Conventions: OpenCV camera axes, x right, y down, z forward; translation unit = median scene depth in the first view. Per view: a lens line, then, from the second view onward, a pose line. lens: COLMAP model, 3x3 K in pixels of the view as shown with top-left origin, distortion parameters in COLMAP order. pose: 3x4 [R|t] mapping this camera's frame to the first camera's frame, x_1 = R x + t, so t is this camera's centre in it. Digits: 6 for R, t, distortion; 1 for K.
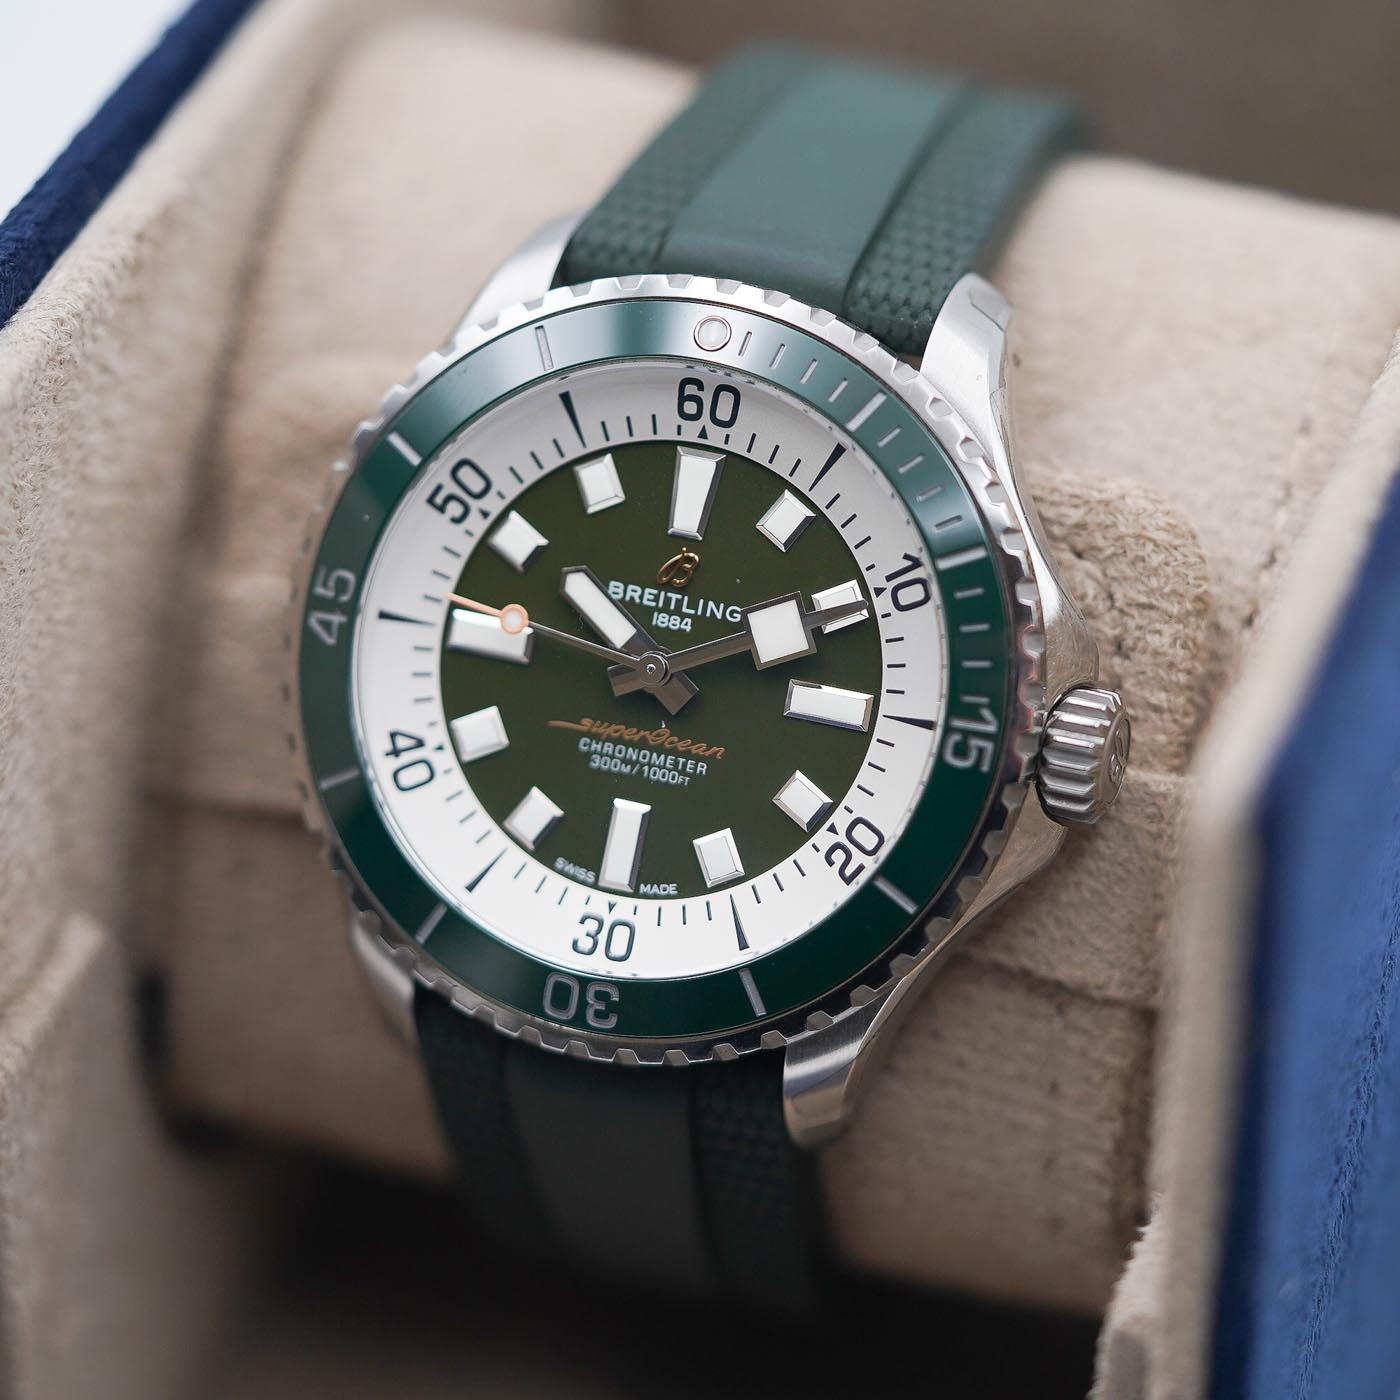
lens RADIAL K [[7526.7, 0, 700.0], [0, 7526.7, 700.0], [0, 0, 1]] dist [-0.208429, -2.089707]
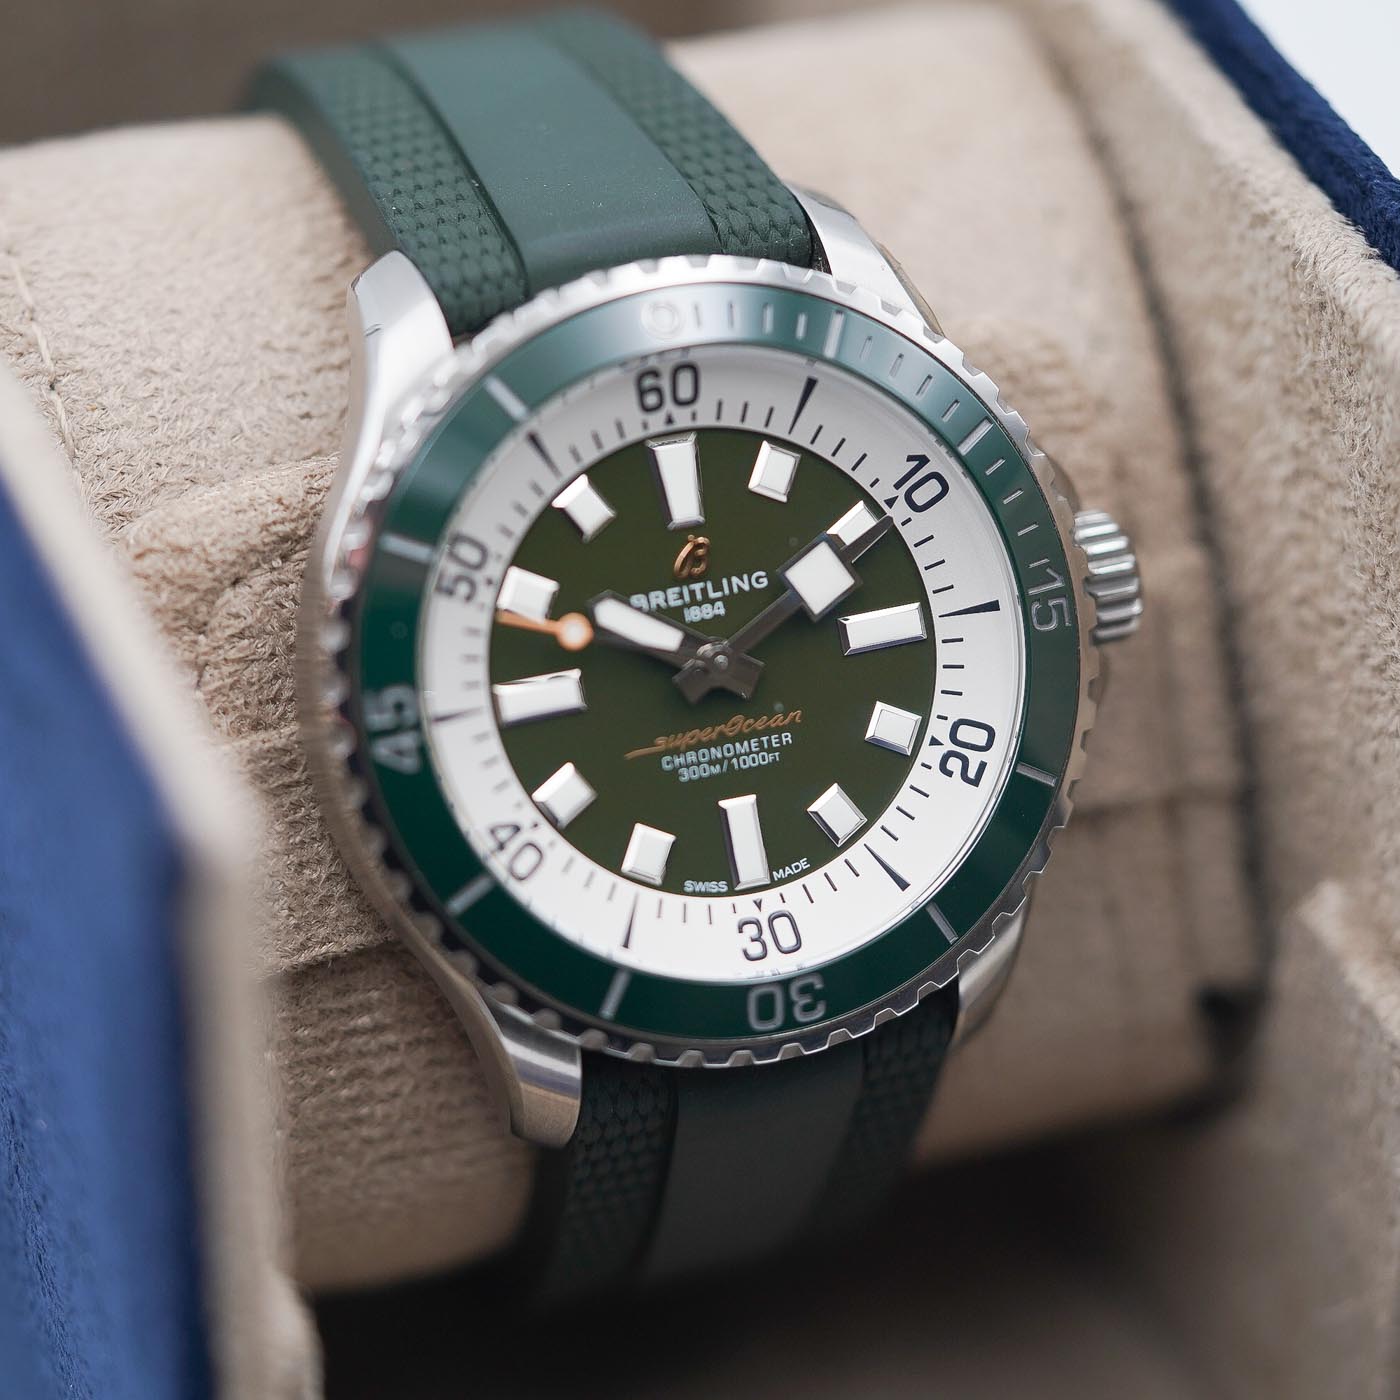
lens RADIAL K [[7526.7, 0, 700.0], [0, 7526.7, 700.0], [0, 0, 1]] dist [-0.208429, -2.089707]
pose [[0.768270, -0.370547, 0.521974, -0.518207], [0.349339, 0.925992, 0.143182, -0.139819], [-0.536399, 0.072343, 0.840858, 0.180387]]
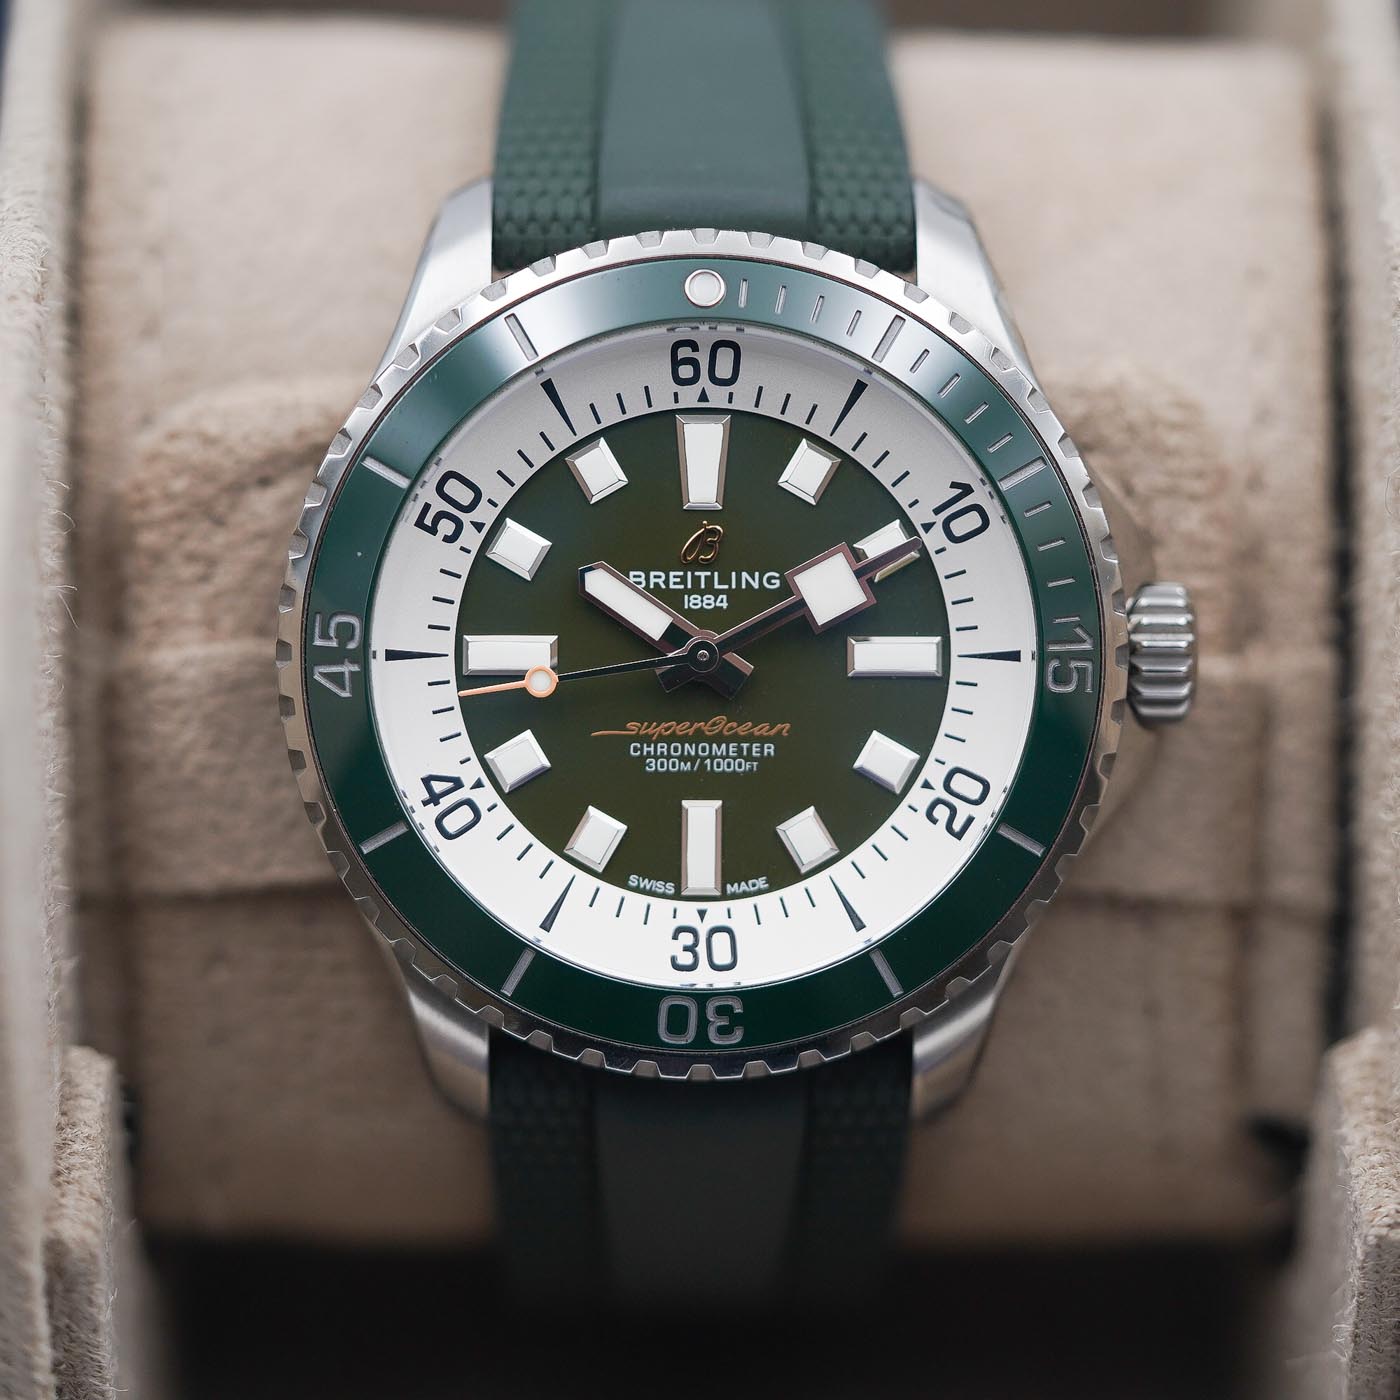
lens RADIAL K [[7526.7, 0, 700.0], [0, 7526.7, 700.0], [0, 0, 1]] dist [-0.208429, -2.089707]
pose [[0.938755, -0.195146, 0.284003, -0.271108], [0.188362, 0.980760, 0.051287, -0.046332], [-0.288547, 0.005350, 0.957451, 0.109494]]
